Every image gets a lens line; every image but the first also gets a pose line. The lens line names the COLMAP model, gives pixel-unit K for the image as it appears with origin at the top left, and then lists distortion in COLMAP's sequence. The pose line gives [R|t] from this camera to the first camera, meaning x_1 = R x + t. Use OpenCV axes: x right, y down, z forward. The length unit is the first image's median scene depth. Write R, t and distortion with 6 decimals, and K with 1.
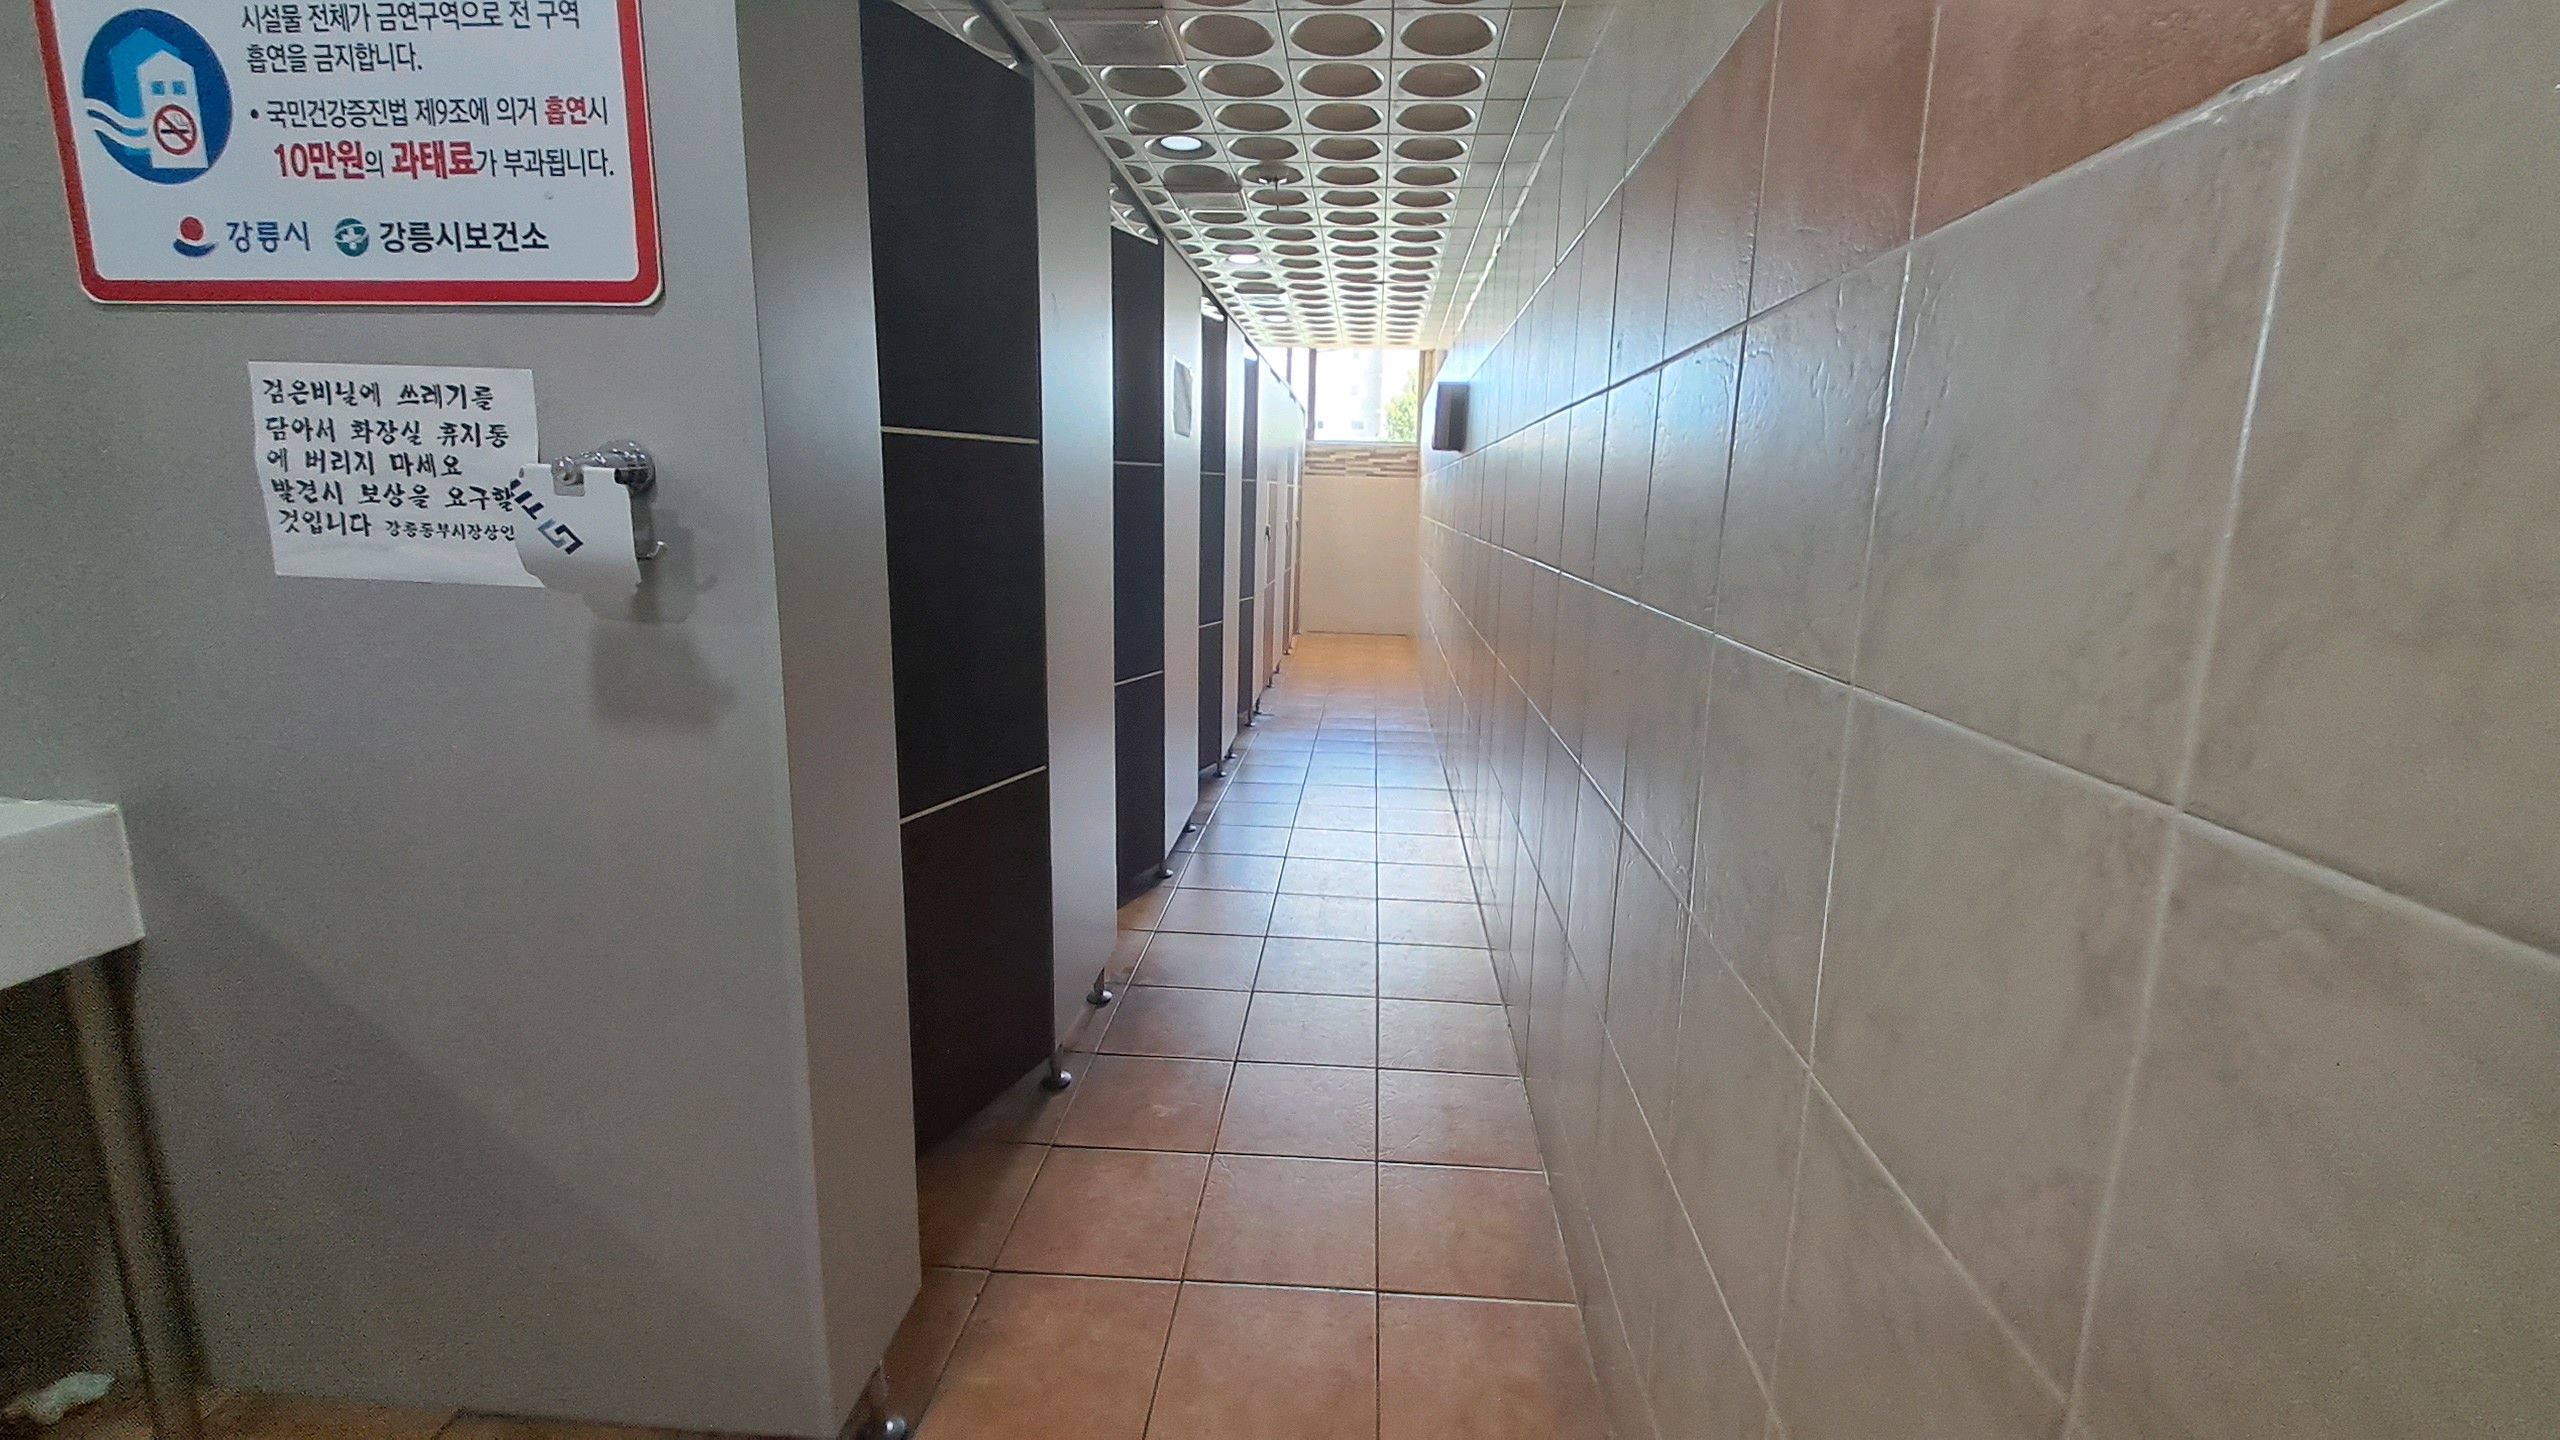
lens RADIAL K [[1046.1, 0, 1284.0], [0, 1046.1, 773.2], [0, 0, 1]] dist [0.000597, -0.002764]
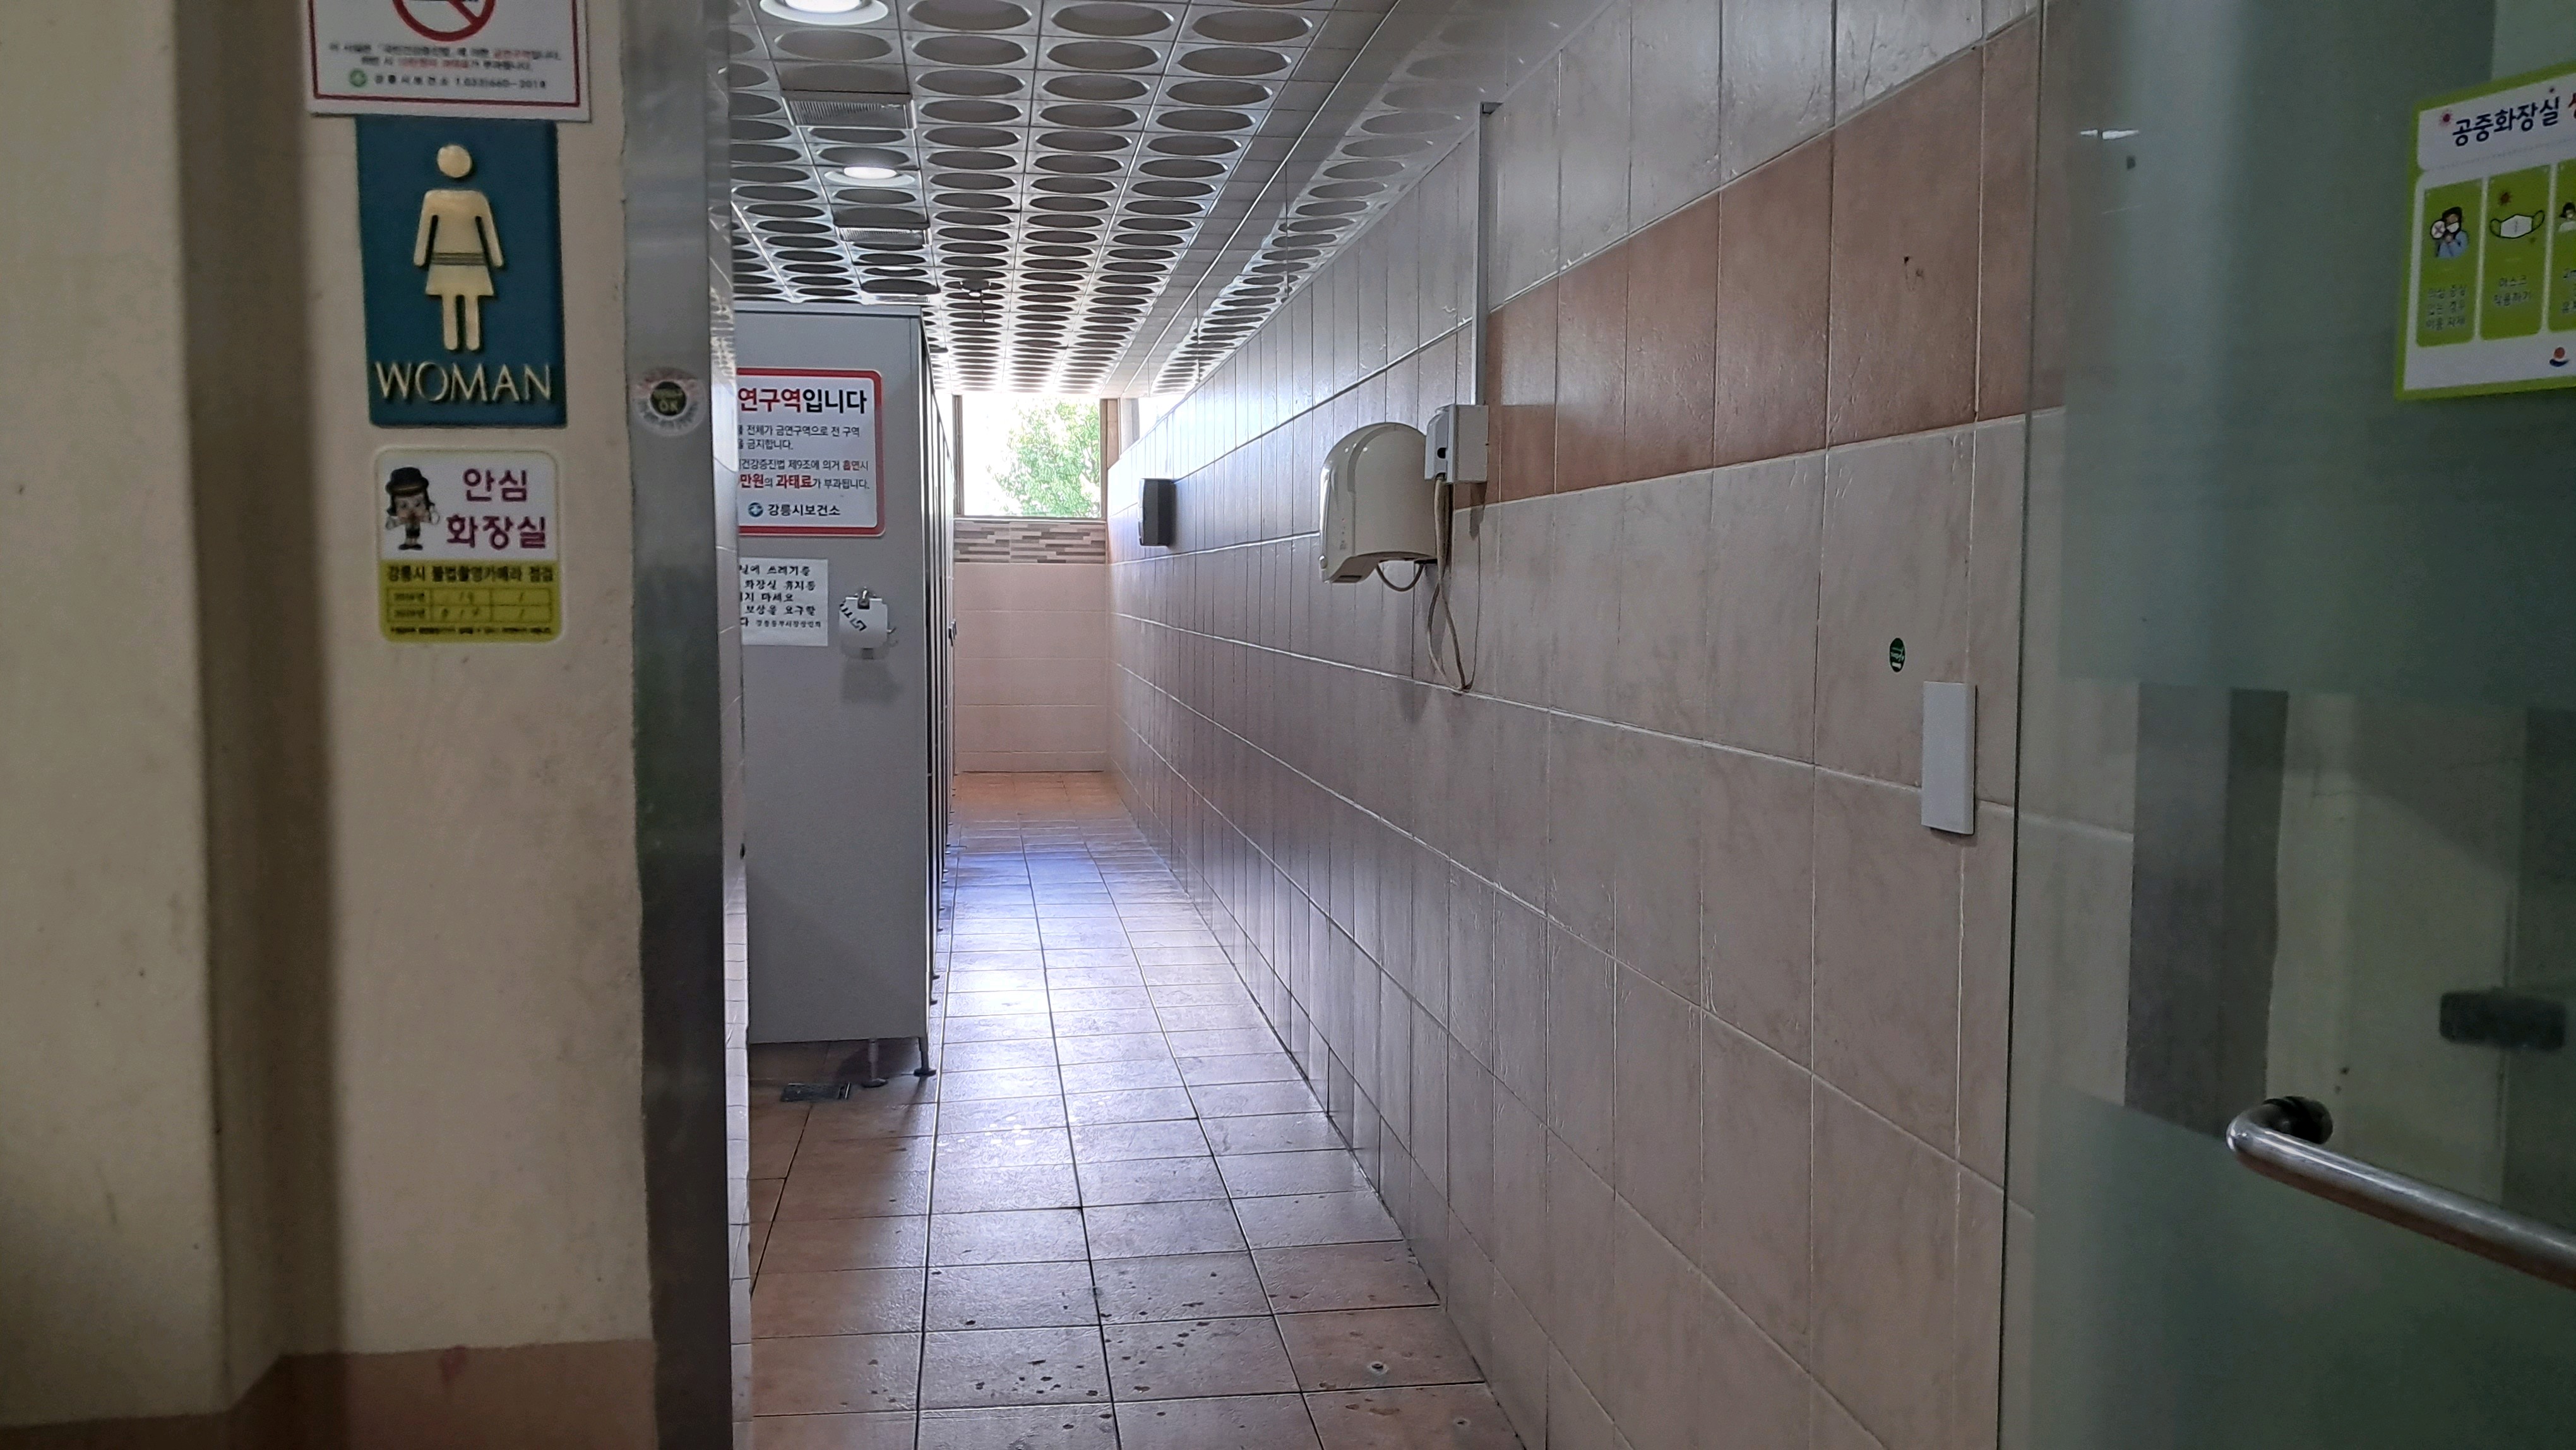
lens RADIAL K [[2039.0, 0, 1289.6], [0, 2039.0, 730.2], [0, 0, 1]] dist [0.047668, -0.023389]
pose [[0.973277, -0.026312, 0.228120, -0.756486], [0.067673, 0.982161, -0.175441, 0.924378], [-0.219434, 0.186190, 0.957696, -3.763787]]
